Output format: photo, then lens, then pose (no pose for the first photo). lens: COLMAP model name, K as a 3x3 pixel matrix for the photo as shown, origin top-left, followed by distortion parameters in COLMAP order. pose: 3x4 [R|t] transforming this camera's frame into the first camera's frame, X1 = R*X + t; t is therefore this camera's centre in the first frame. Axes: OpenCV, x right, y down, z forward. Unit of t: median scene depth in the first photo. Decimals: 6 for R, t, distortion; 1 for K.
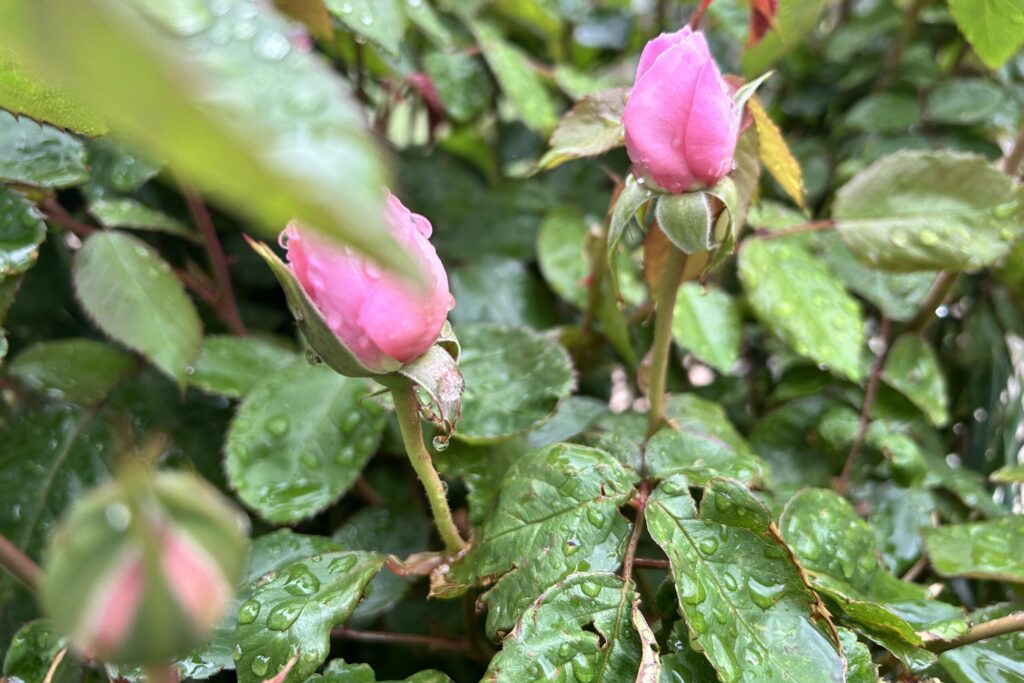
lens RADIAL K [[783.3, 0, 512.1], [0, 783.3, 338.8], [0, 0, 1]] dist [0.003600, -0.032341]
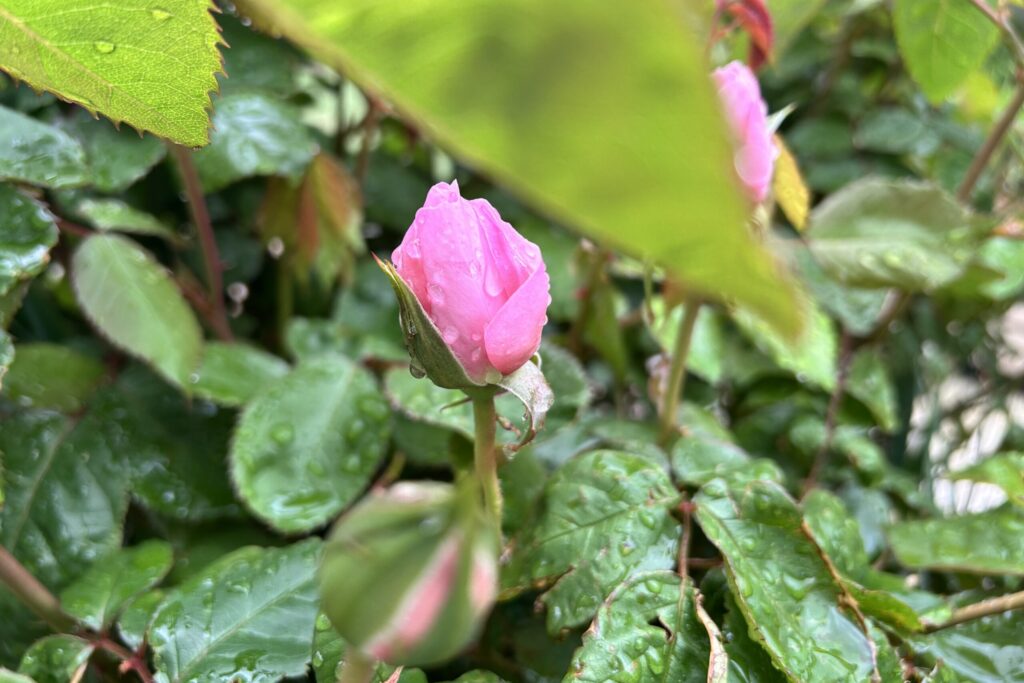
lens RADIAL K [[783.3, 0, 509.1], [0, 783.3, 344.7], [0, 0, 1]] dist [0.003600, -0.032341]
pose [[0.992716, 0.009211, 0.120125, -0.159589], [-0.009396, 0.999955, 0.000973, -0.007409], [-0.120110, -0.002095, 0.992758, -0.026957]]
